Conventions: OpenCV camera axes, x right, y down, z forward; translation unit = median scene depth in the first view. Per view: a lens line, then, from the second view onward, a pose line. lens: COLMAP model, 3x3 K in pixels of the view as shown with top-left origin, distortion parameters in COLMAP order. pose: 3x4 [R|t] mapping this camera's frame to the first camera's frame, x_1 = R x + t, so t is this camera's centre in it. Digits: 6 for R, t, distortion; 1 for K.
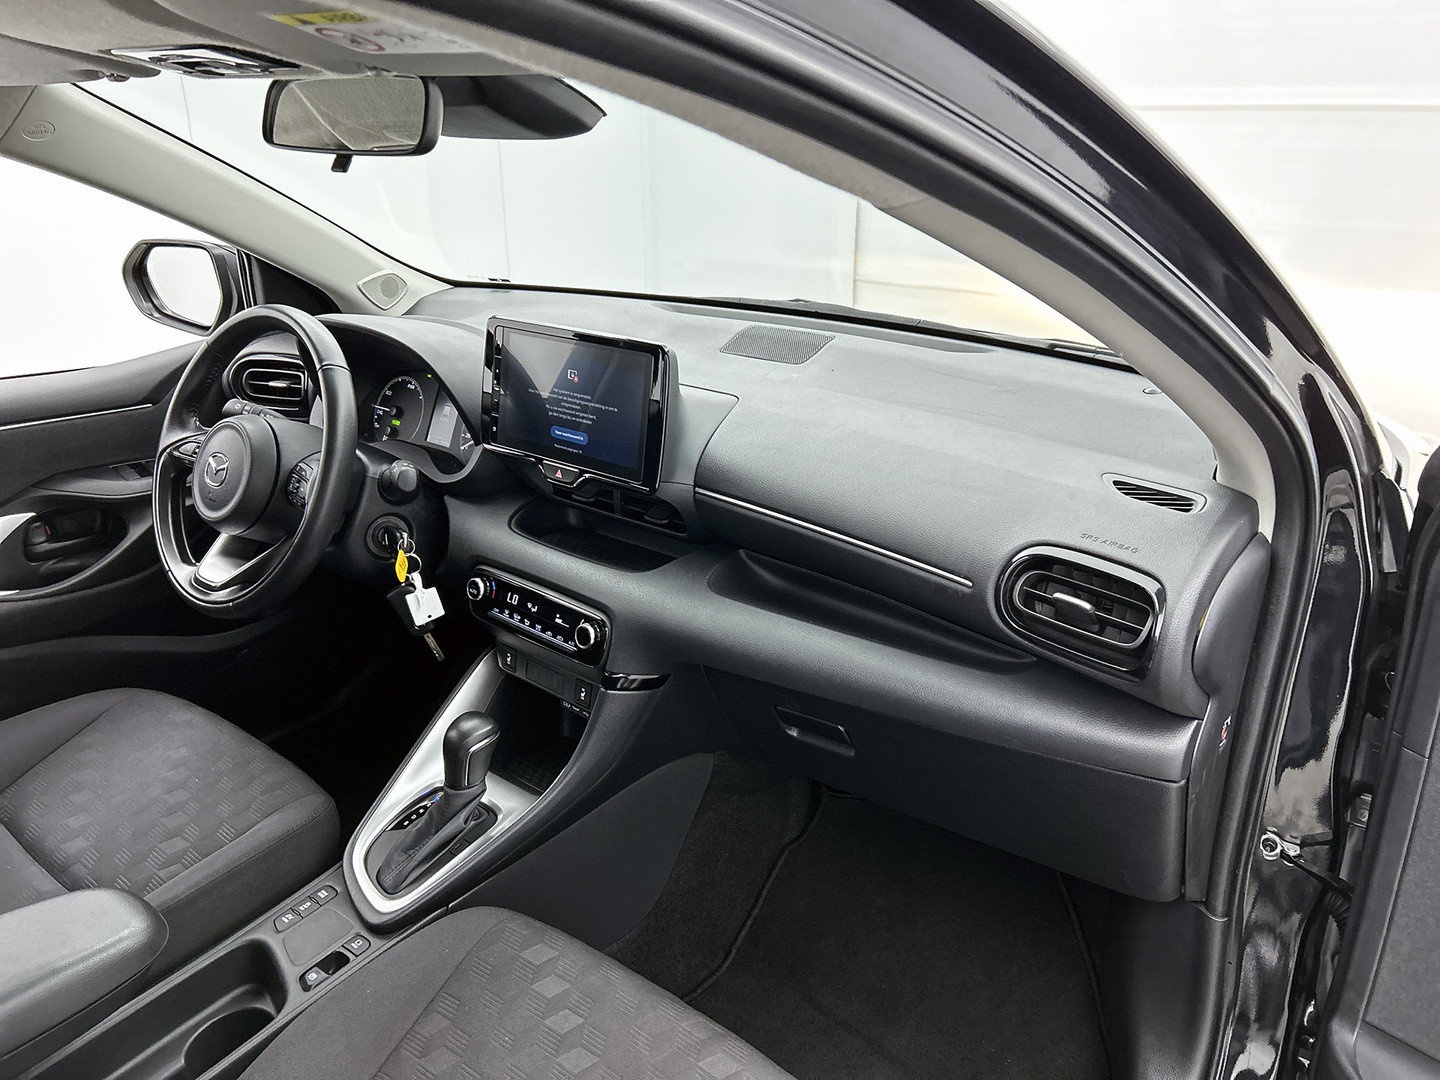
lens RADIAL K [[1109.0, 0, 739.6], [0, 1109.0, 571.7], [0, 0, 1]] dist [-0.002539, -0.008102]
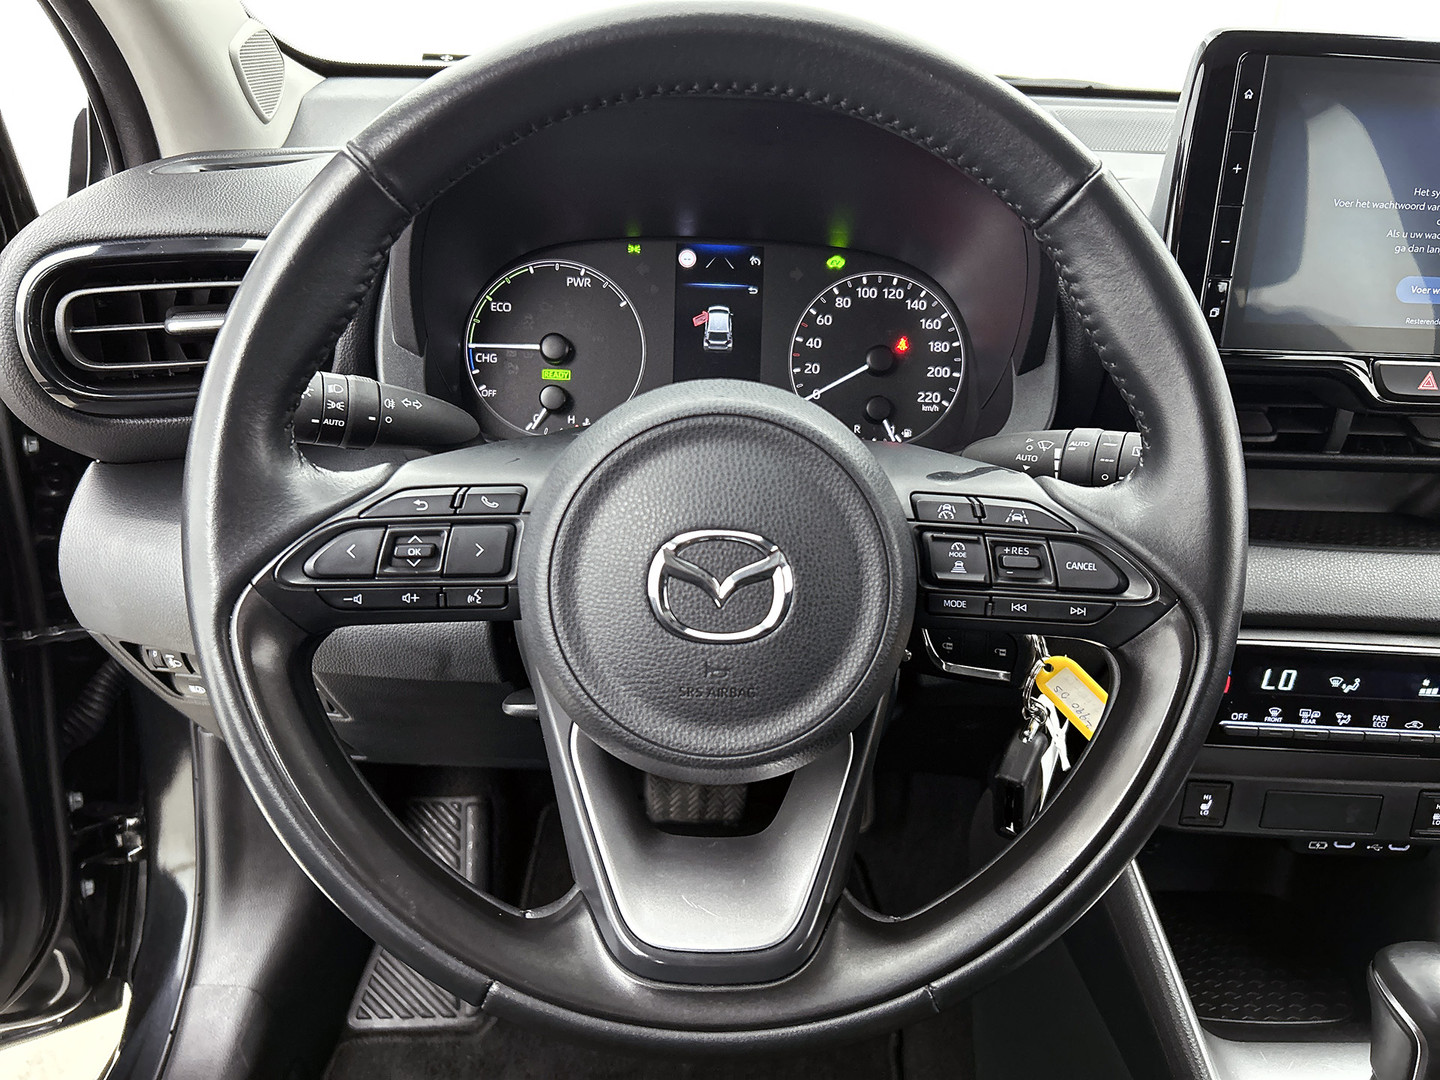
lens RADIAL K [[1172.1, 0, 720.0], [0, 1172.1, 540.0], [0, 0, 1]] dist [0.081378, -0.149621]
pose [[0.778770, -0.247686, 0.576341, -0.648644], [0.217631, 0.968365, 0.122090, -0.140012], [-0.588348, 0.030349, 0.808038, 0.745555]]
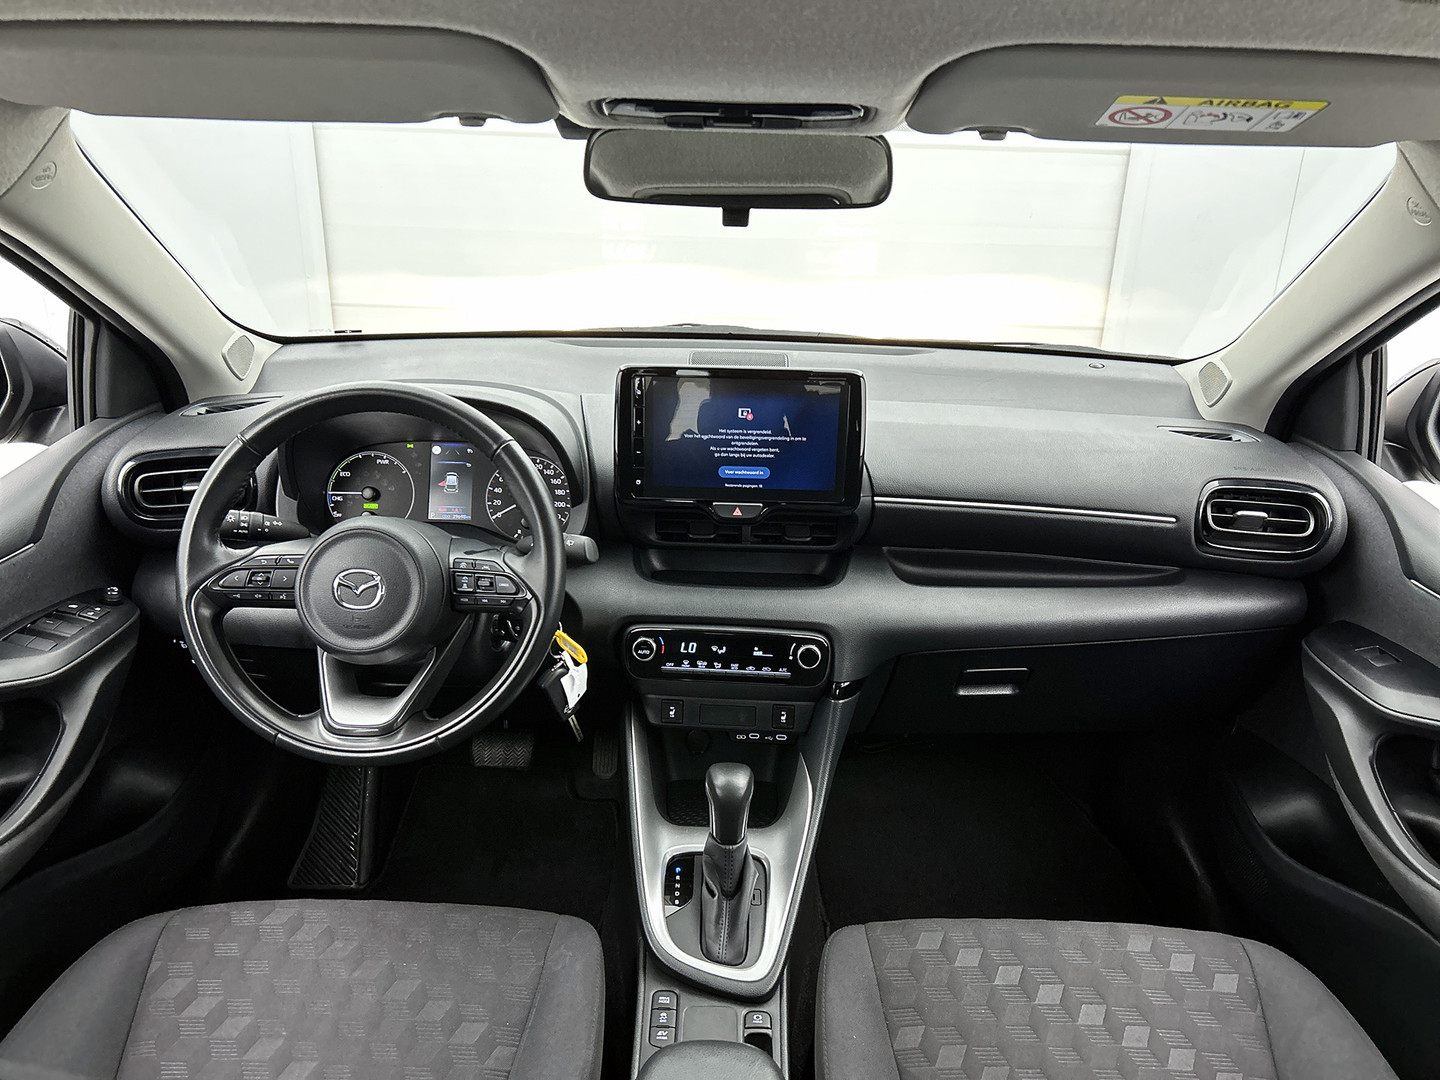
lens RADIAL K [[1109.0, 0, 739.6], [0, 1109.0, 571.7], [0, 0, 1]] dist [-0.002539, -0.008102]
pose [[0.783584, -0.218225, 0.581699, -0.729792], [0.218180, 0.973305, 0.071234, -0.101937], [-0.581716, 0.071098, 0.810279, 0.172309]]
